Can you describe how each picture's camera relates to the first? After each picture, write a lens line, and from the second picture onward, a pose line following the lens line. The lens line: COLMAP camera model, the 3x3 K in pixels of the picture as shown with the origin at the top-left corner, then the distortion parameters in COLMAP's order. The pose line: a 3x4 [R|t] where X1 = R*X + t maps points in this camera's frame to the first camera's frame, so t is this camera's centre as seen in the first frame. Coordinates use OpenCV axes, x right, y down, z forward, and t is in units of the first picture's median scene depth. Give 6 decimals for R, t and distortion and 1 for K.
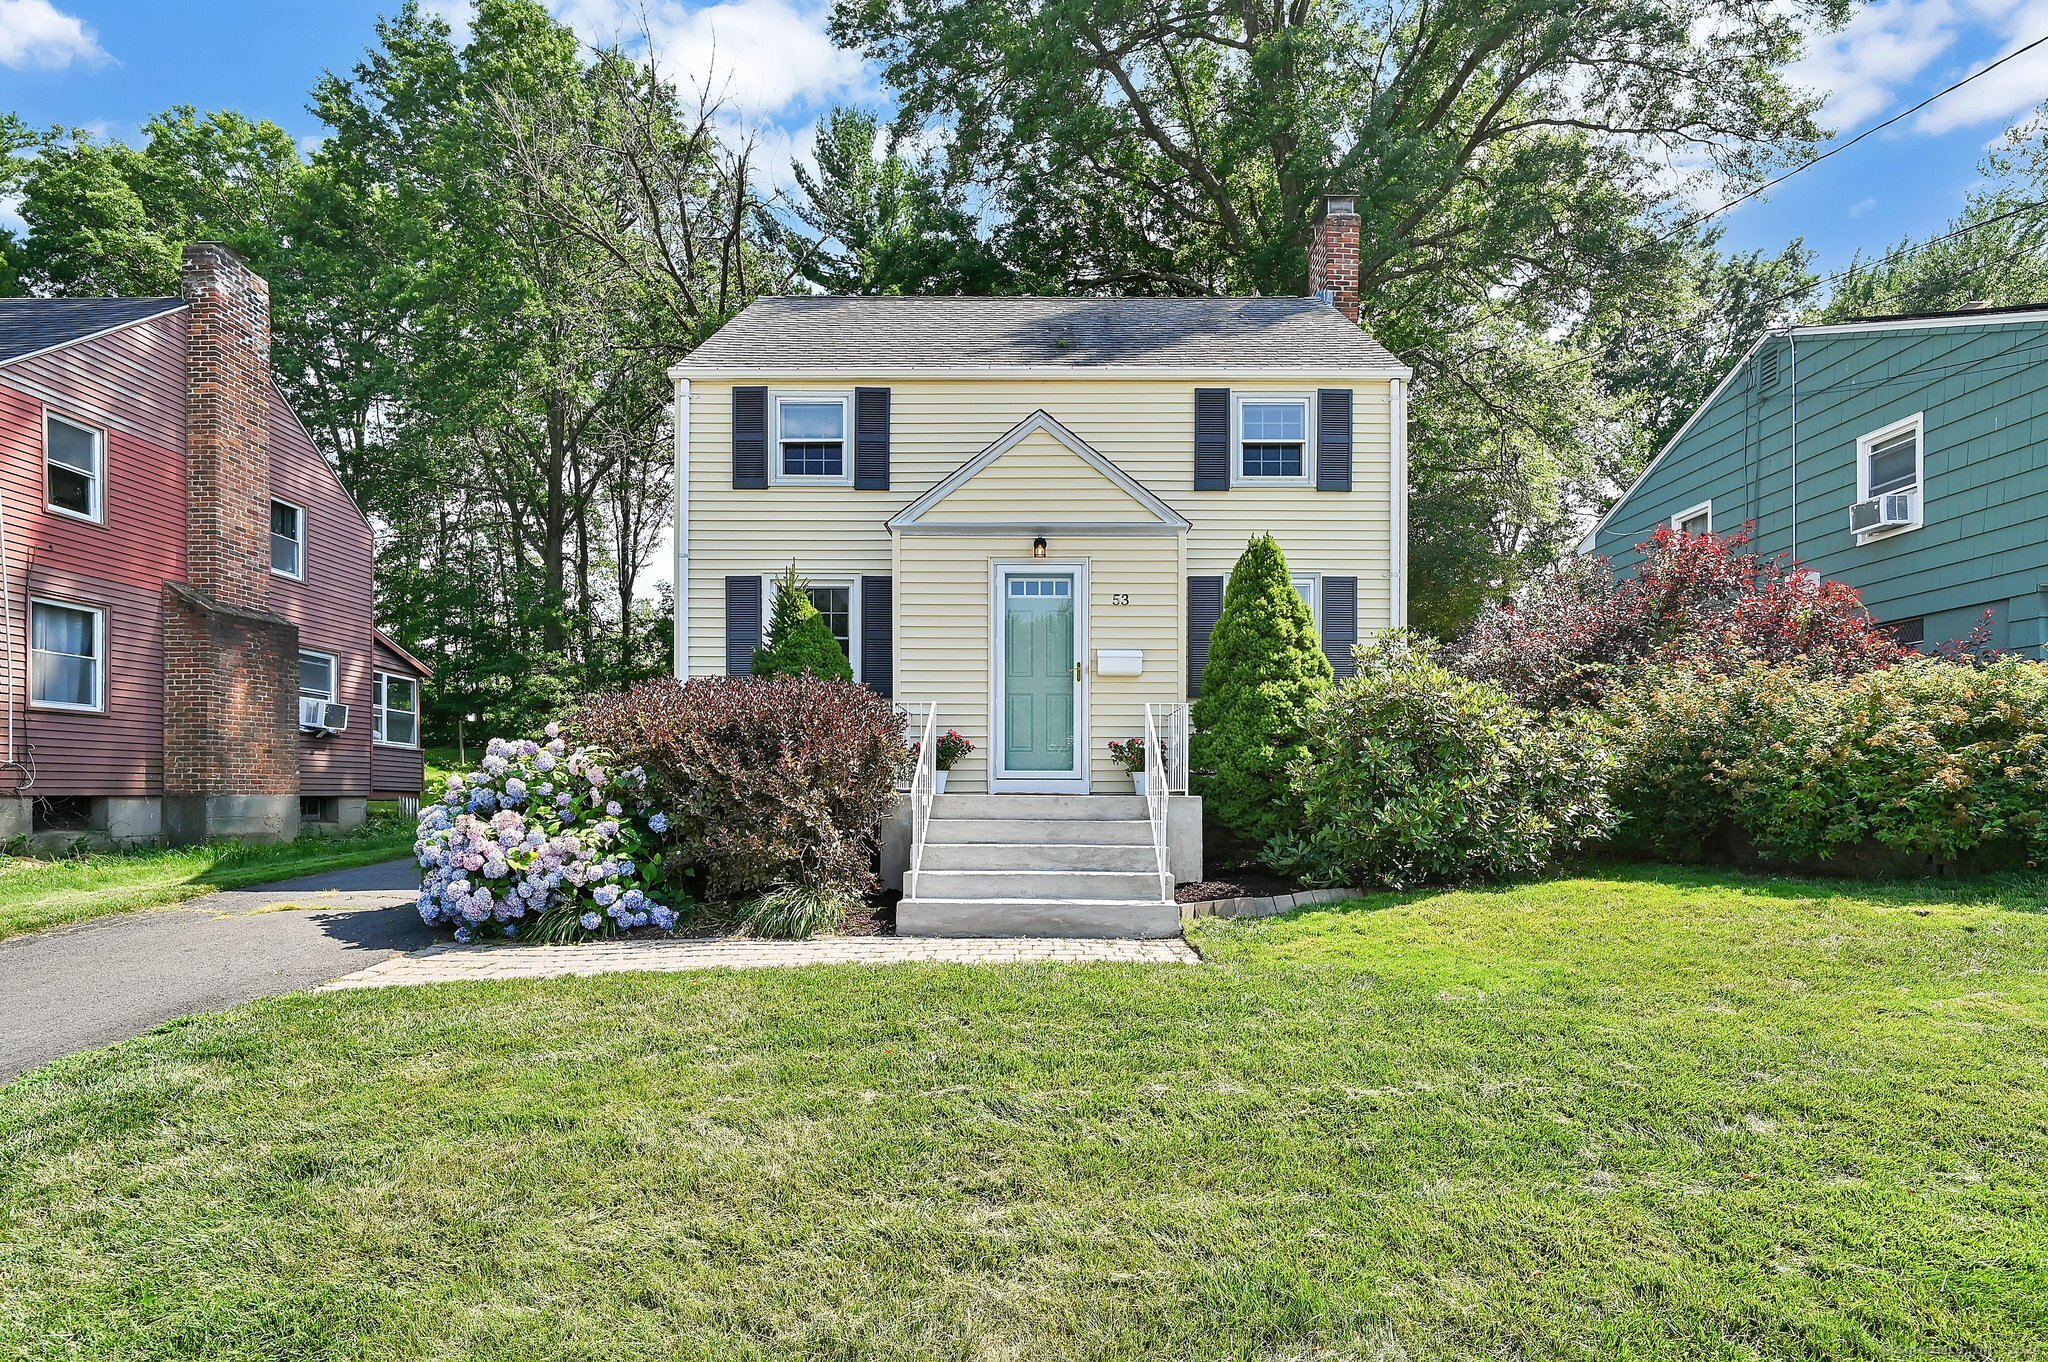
lens RADIAL K [[953.9, 0, 1024.2], [0, 953.9, 748.9], [0, 0, 1]] dist [-0.004386, -0.000199]
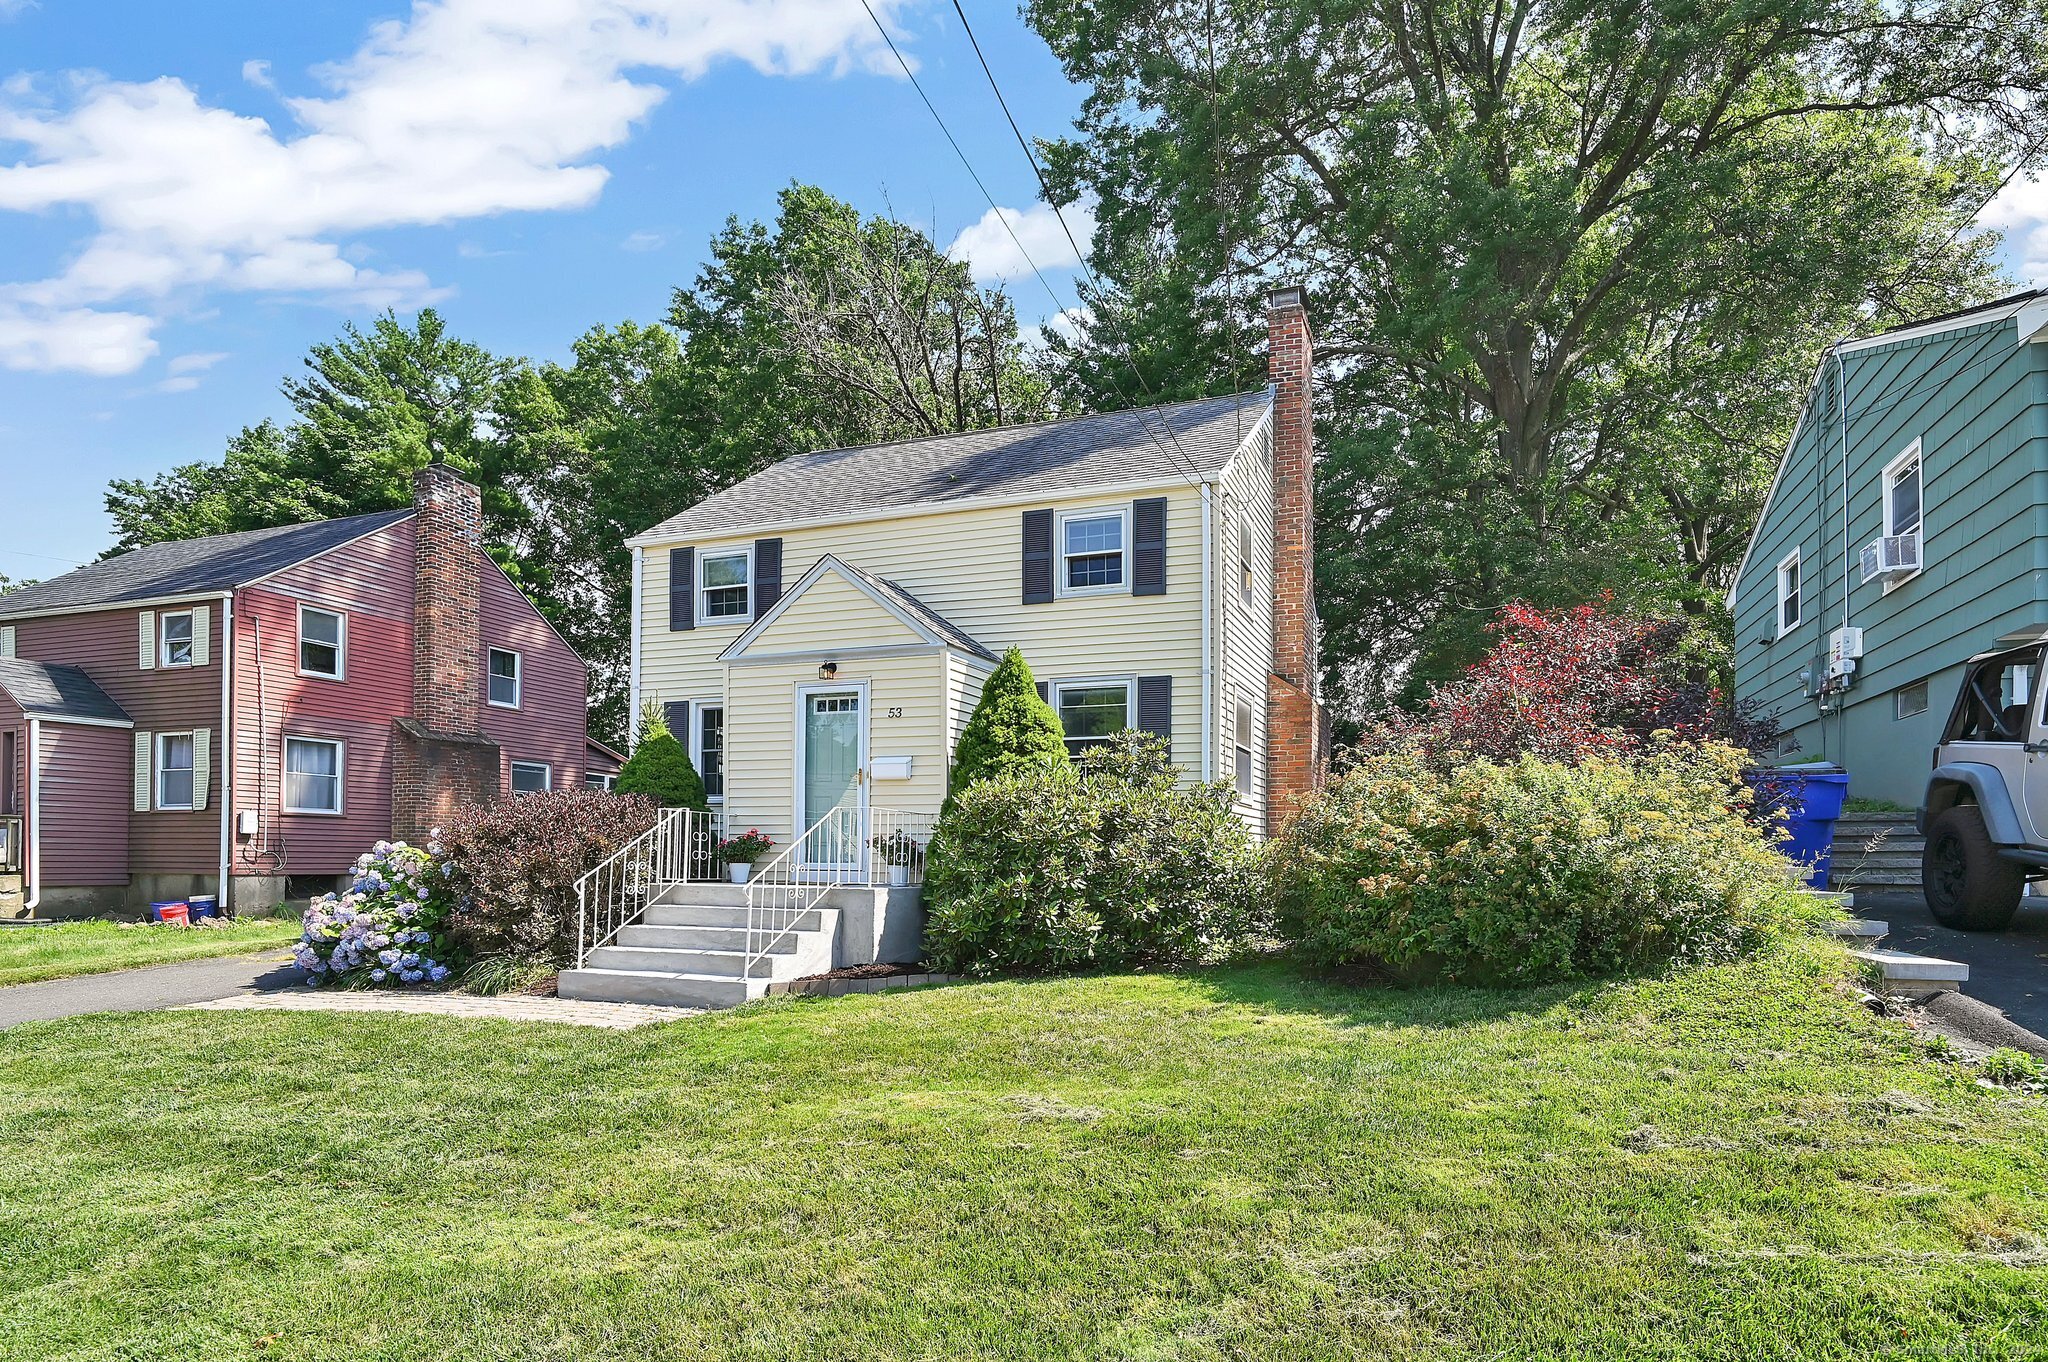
lens RADIAL K [[934.3, 0, 1025.1], [0, 934.3, 798.6], [0, 0, 1]] dist [-0.002152, -0.000481]
pose [[0.954961, -0.015029, -0.296351, 0.493745], [0.005398, 0.999431, -0.033290, -0.014407], [0.296682, 0.030191, 0.954499, -0.009811]]
